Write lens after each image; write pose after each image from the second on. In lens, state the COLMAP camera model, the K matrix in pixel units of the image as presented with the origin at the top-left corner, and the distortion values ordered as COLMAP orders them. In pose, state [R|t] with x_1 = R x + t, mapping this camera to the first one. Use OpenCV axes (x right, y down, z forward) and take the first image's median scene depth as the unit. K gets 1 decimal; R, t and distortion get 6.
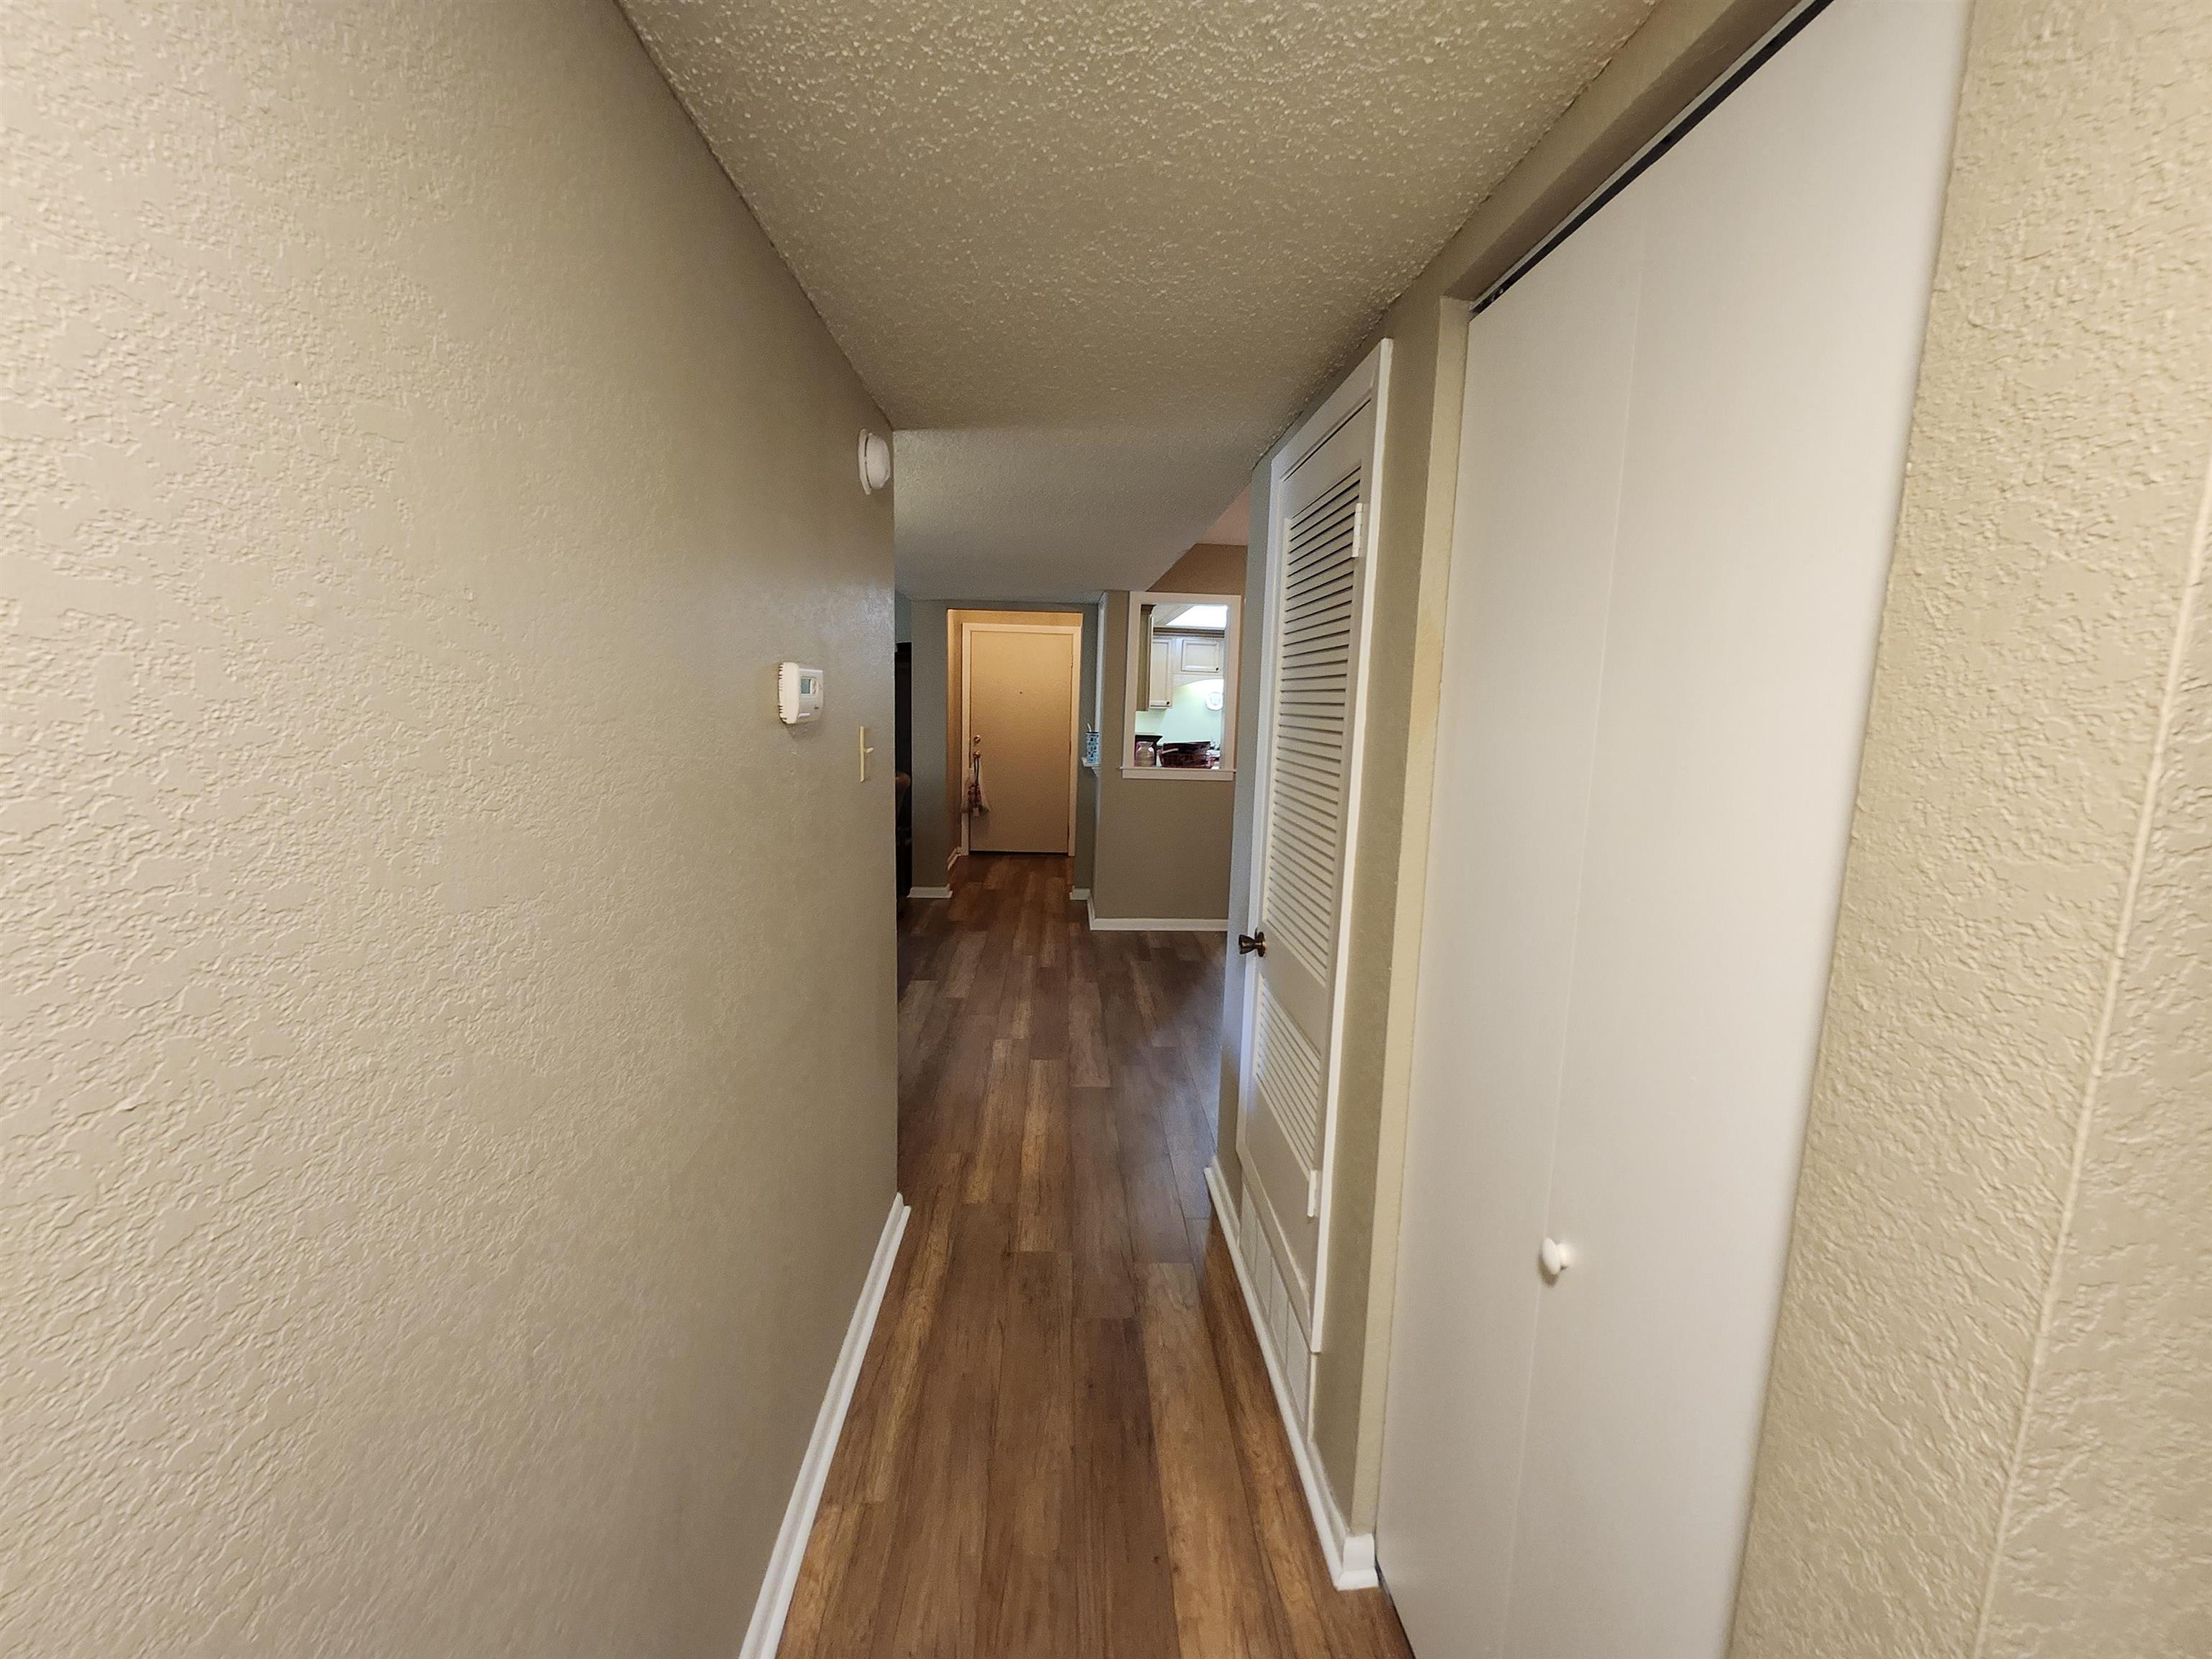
lens RADIAL K [[872.2, 0, 1120.6], [0, 872.2, 814.1], [0, 0, 1]] dist [0.001763, -0.000523]
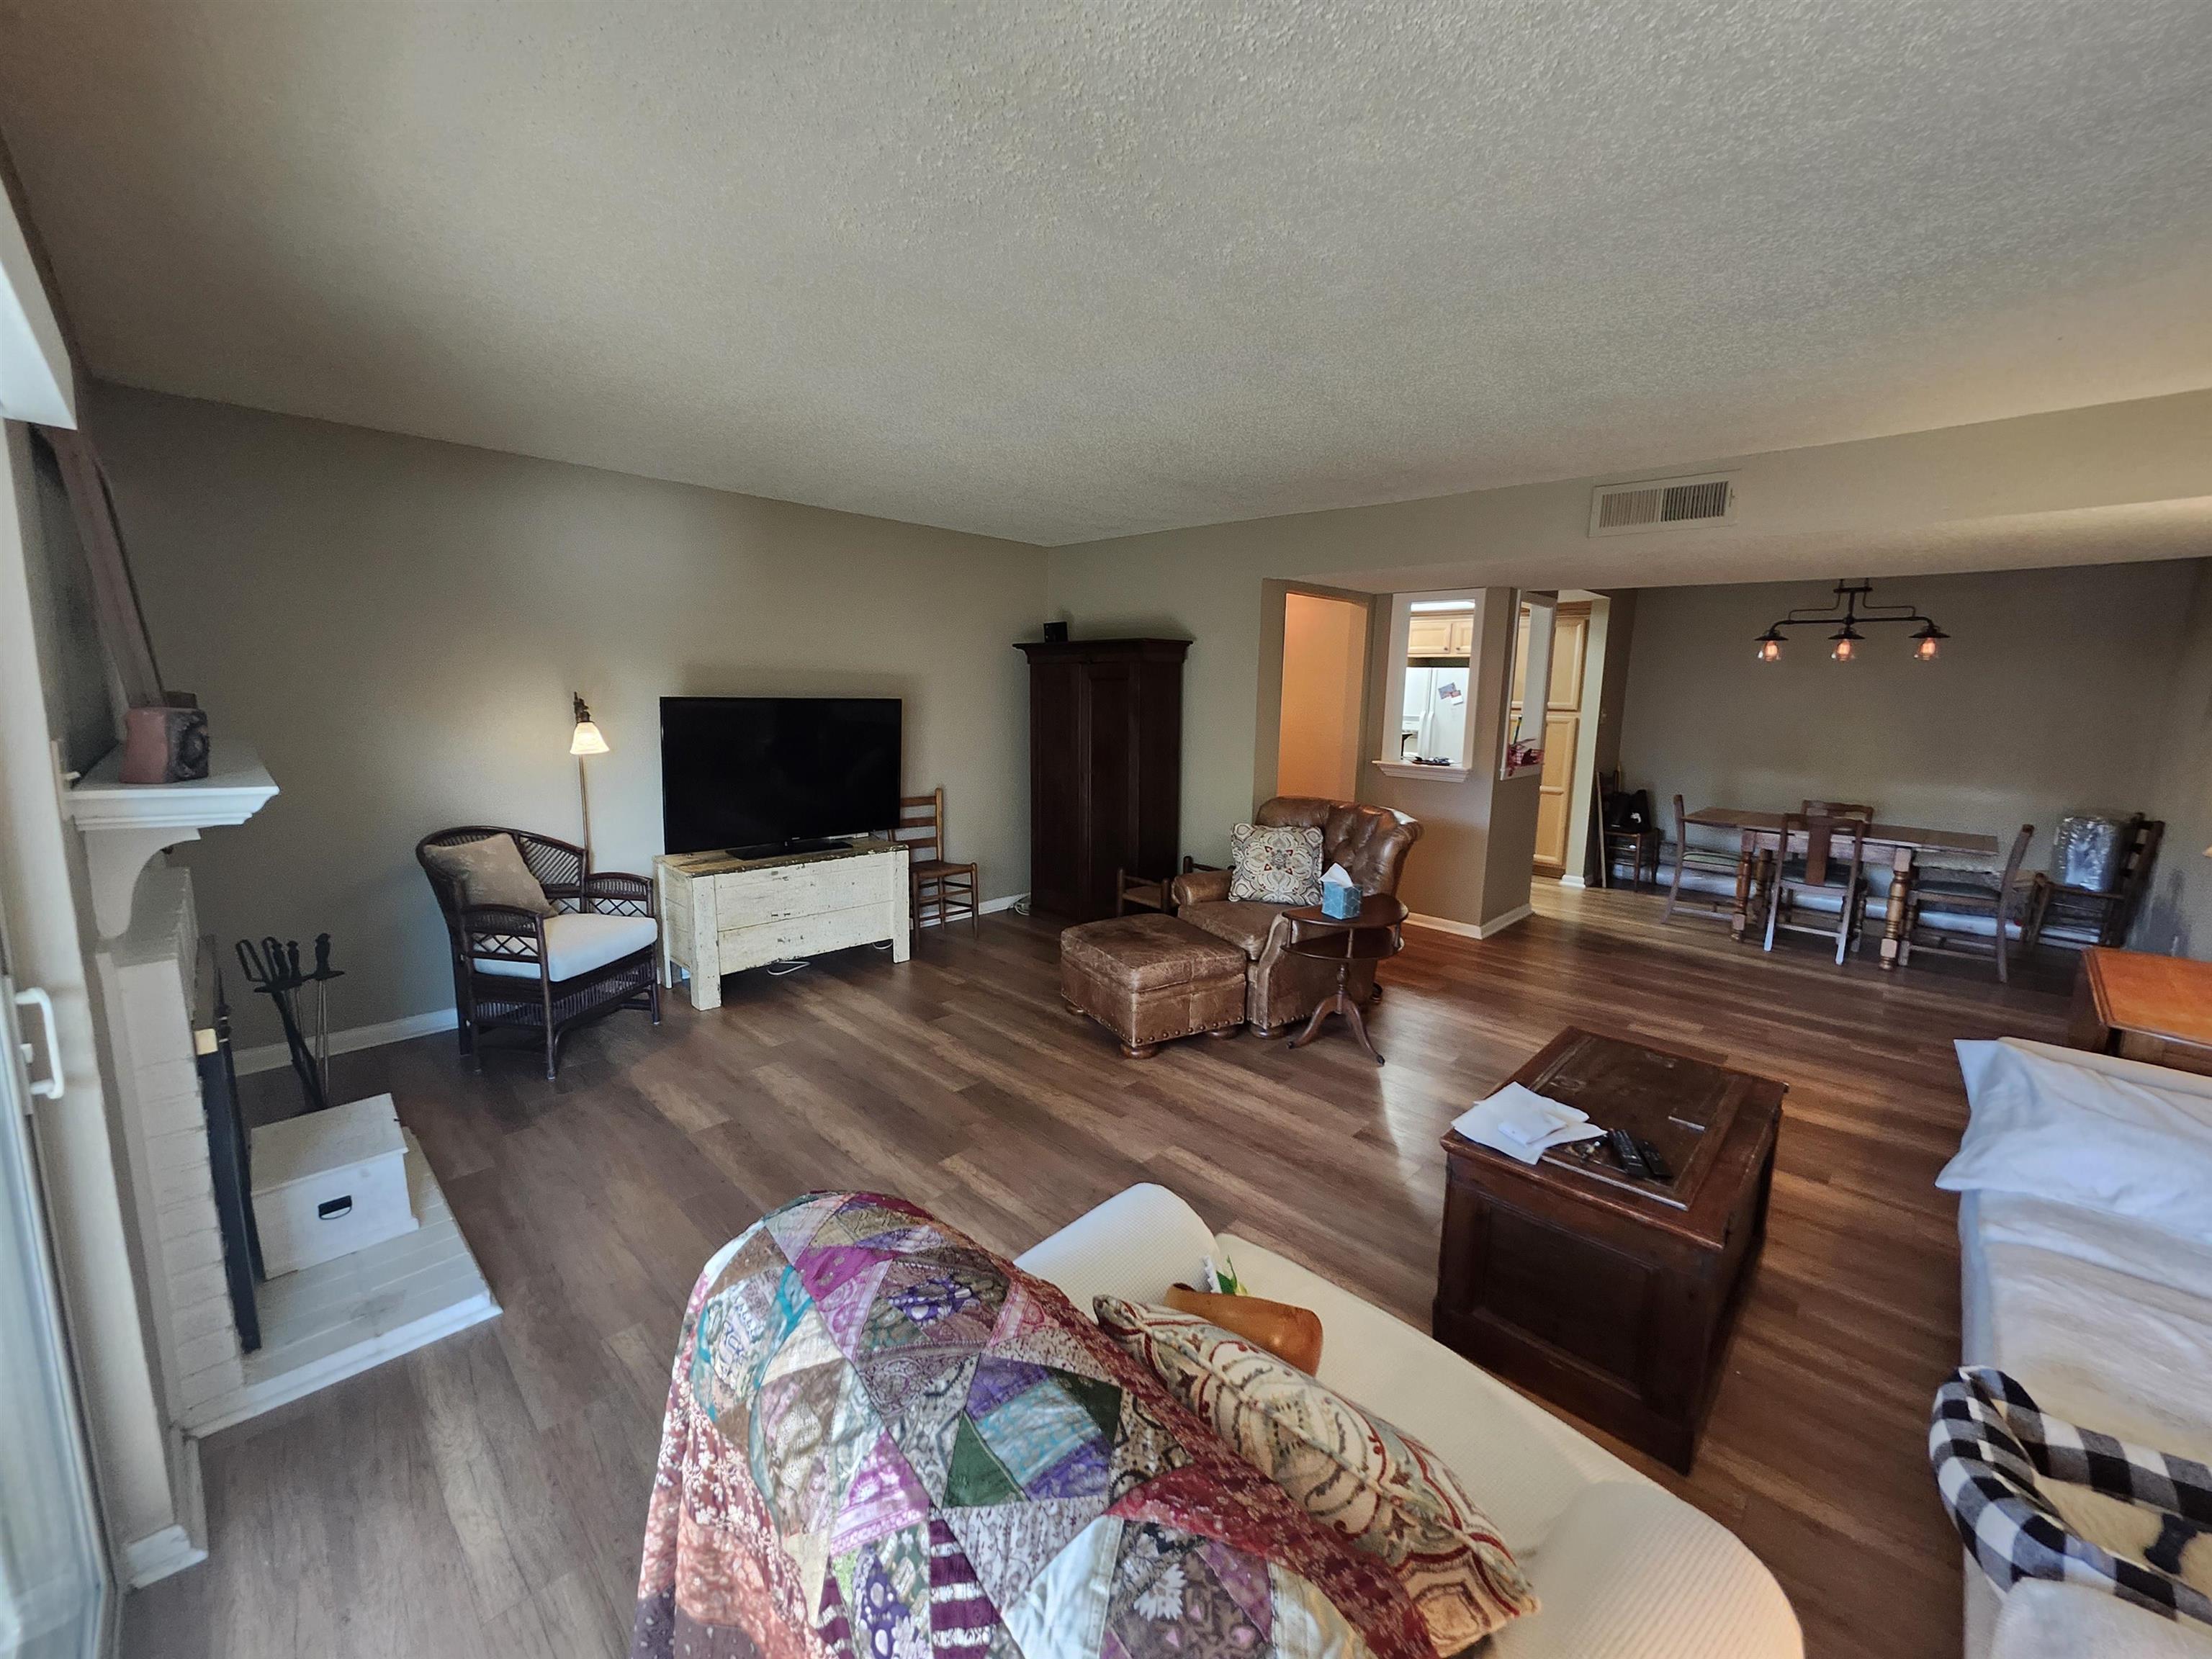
lens RADIAL K [[872.2, 0, 1120.9], [0, 872.2, 817.8], [0, 0, 1]] dist [0.001763, -0.000523]
pose [[0.737609, -0.110531, 0.666120, -0.917567], [0.086782, 0.993848, 0.068816, -0.098499], [-0.669628, 0.007048, 0.742663, 0.527443]]
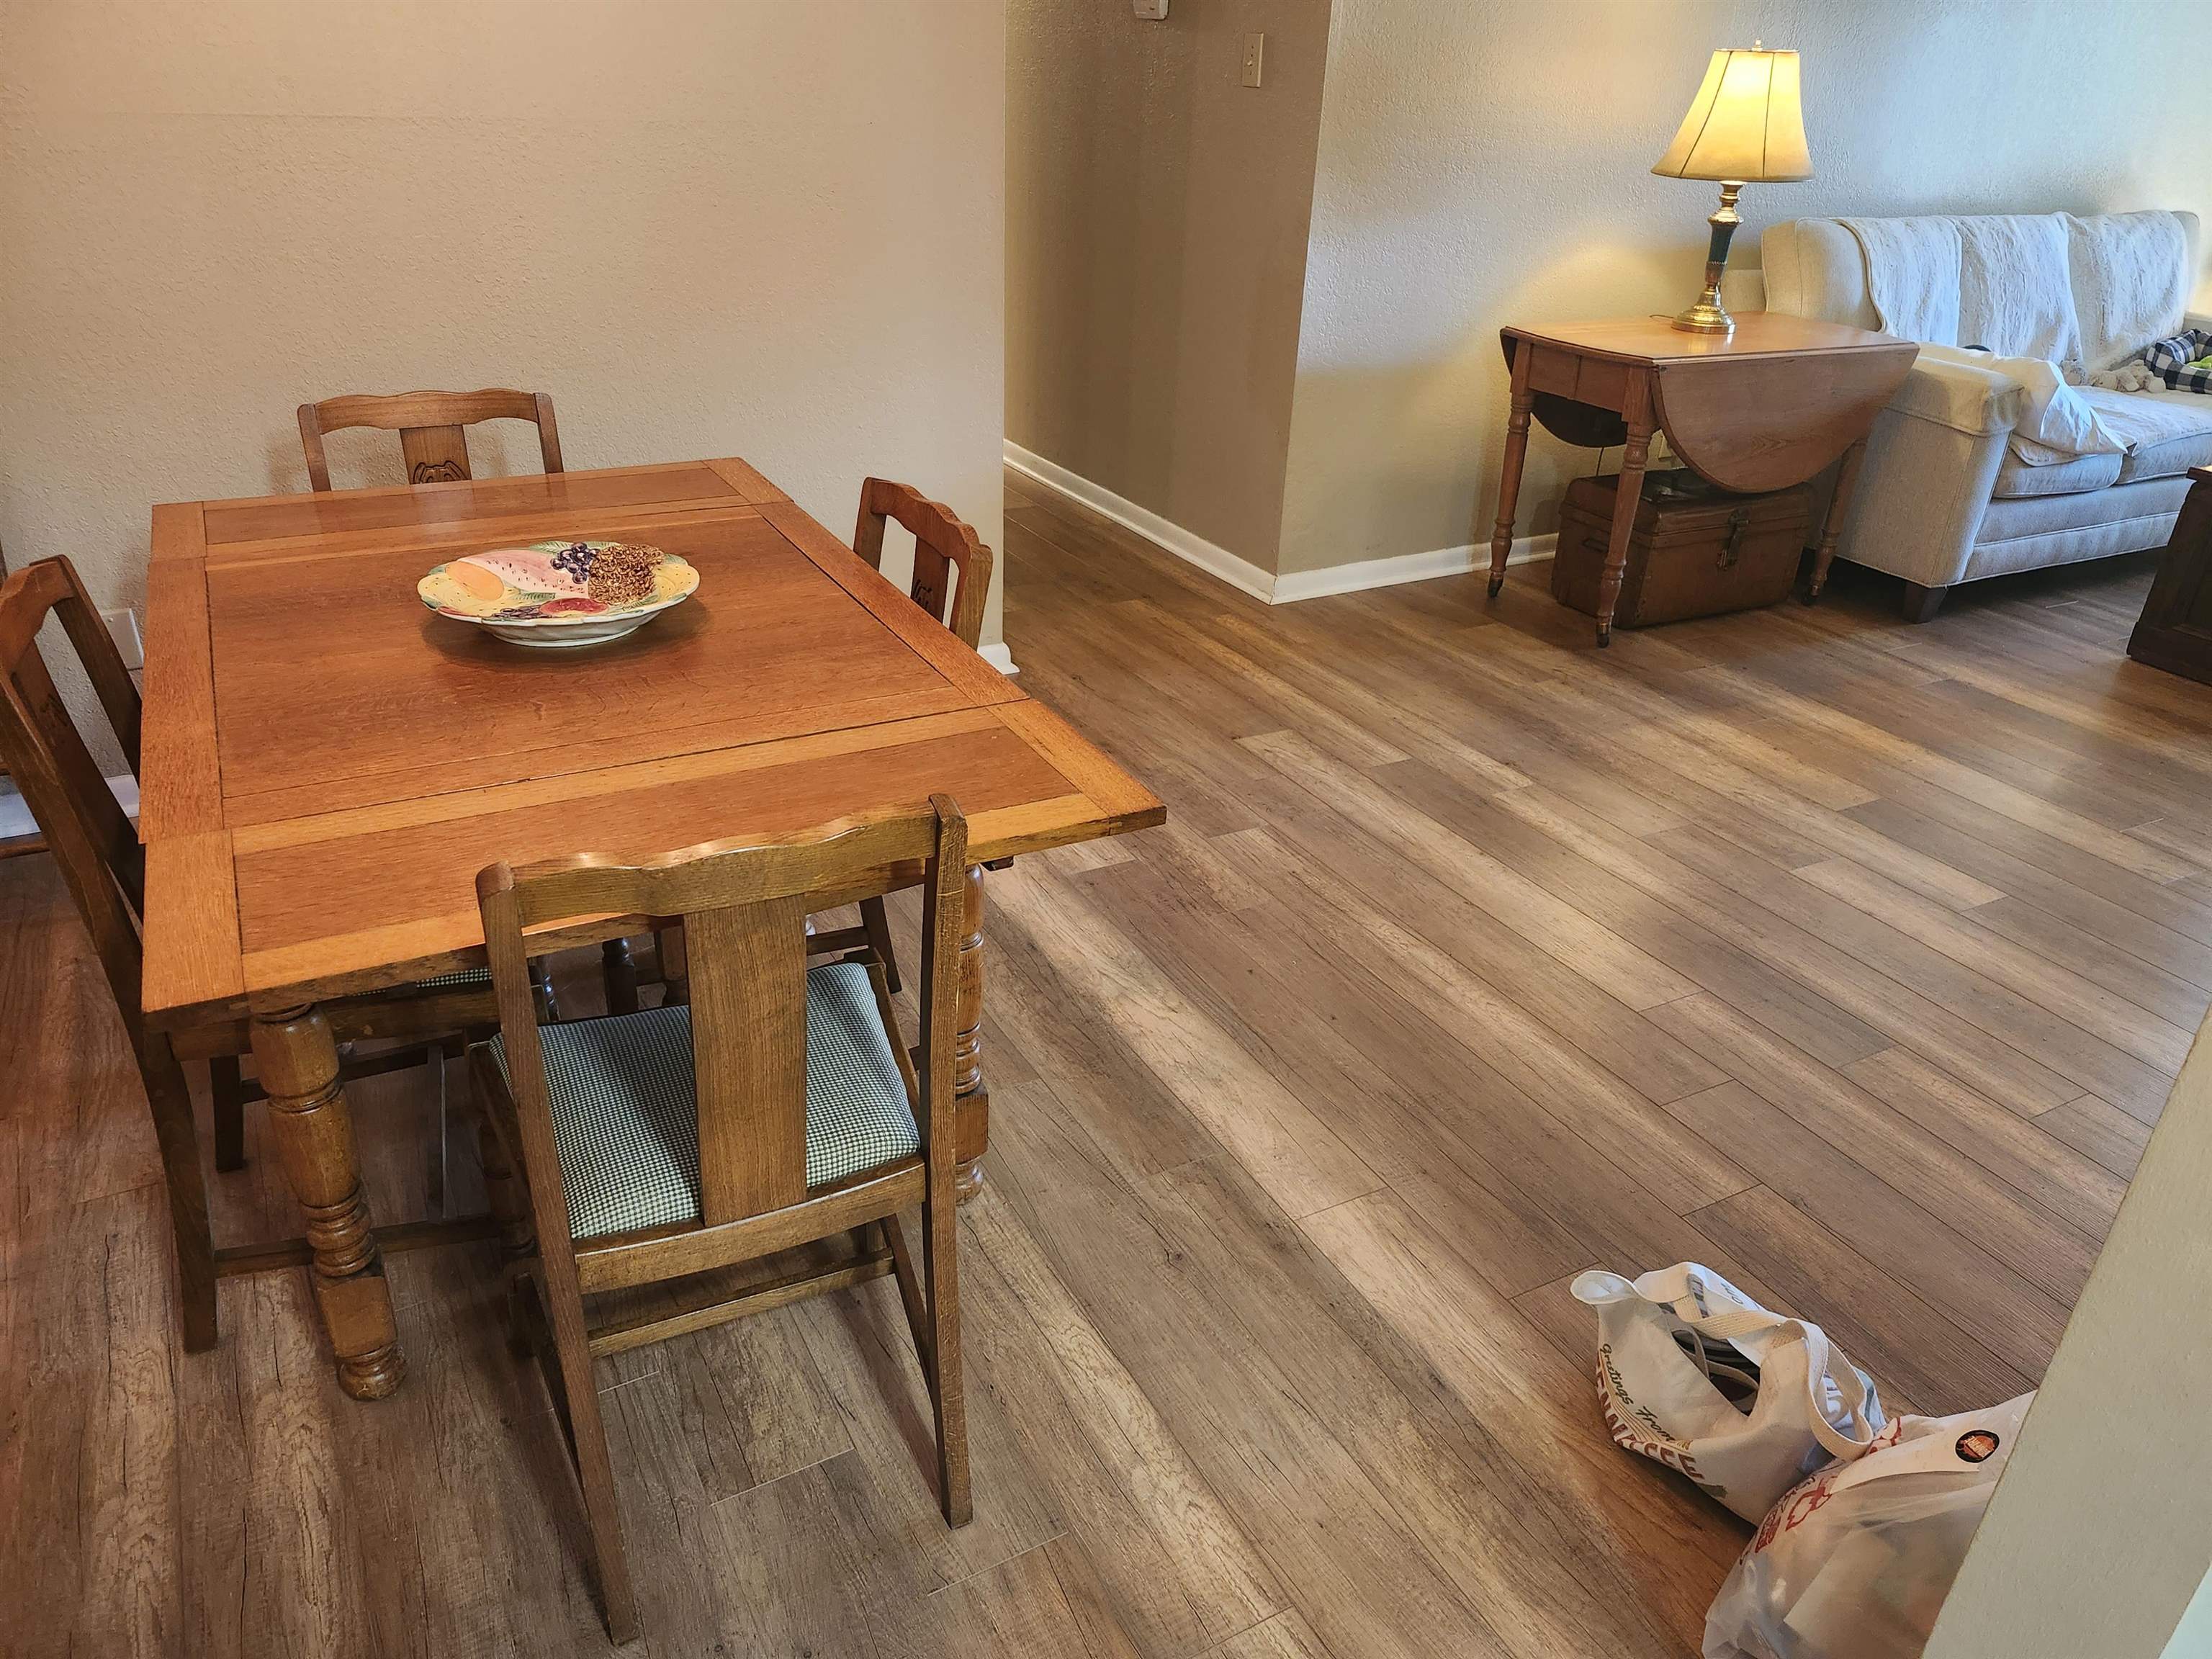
lens RADIAL K [[1535.5, 0, 1135.3], [0, 1535.5, 879.3], [0, 0, 1]] dist [0.075991, -0.054726]
pose [[-0.897341, 0.145184, -0.416775, 0.288442], [-0.130270, 0.815136, 0.564432, -0.110622], [0.421674, 0.560781, -0.712542, 1.018637]]
